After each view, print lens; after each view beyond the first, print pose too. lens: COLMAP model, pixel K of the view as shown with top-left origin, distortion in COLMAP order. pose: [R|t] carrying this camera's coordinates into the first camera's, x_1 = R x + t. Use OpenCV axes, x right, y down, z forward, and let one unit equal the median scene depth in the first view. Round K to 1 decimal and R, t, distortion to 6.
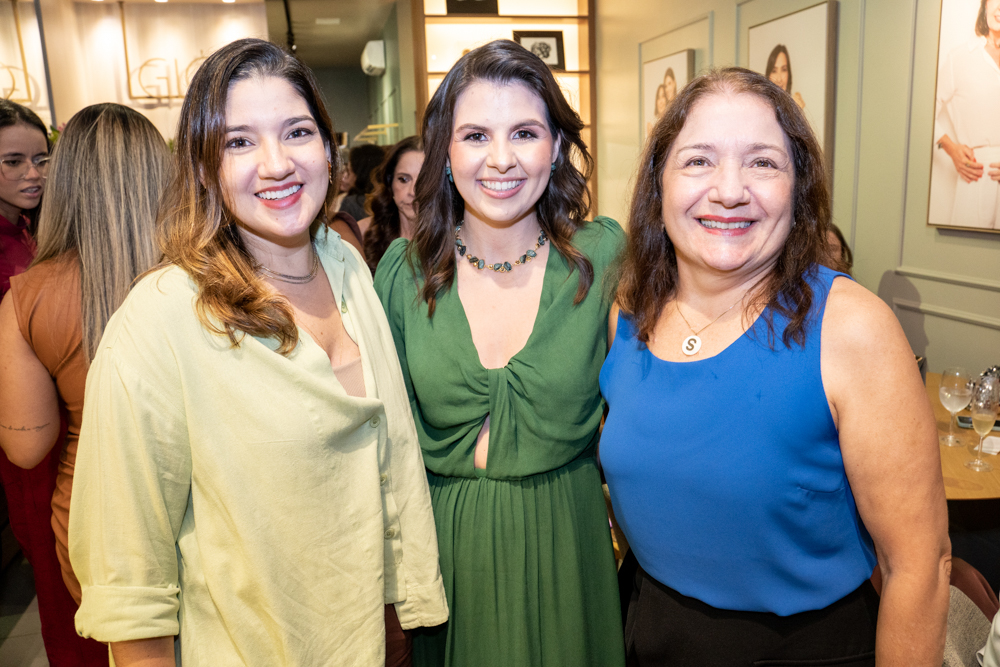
lens RADIAL K [[739.3, 0, 496.6], [0, 739.3, 330.2], [0, 0, 1]] dist [-0.117377, 0.080785]
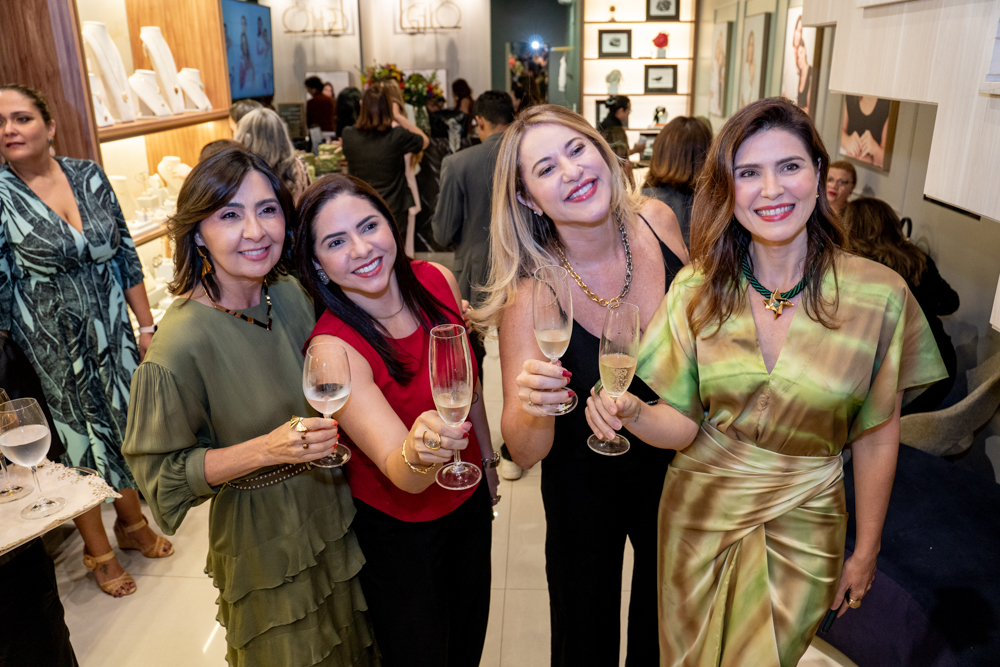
lens RADIAL K [[739.3, 0, 496.6], [0, 739.3, 330.2], [0, 0, 1]] dist [-0.117377, 0.080785]
pose [[0.957742, 0.120531, -0.261158, 0.205028], [-0.081595, 0.984516, 0.155146, 0.071573], [0.275814, -0.127280, 0.952747, -0.605431]]
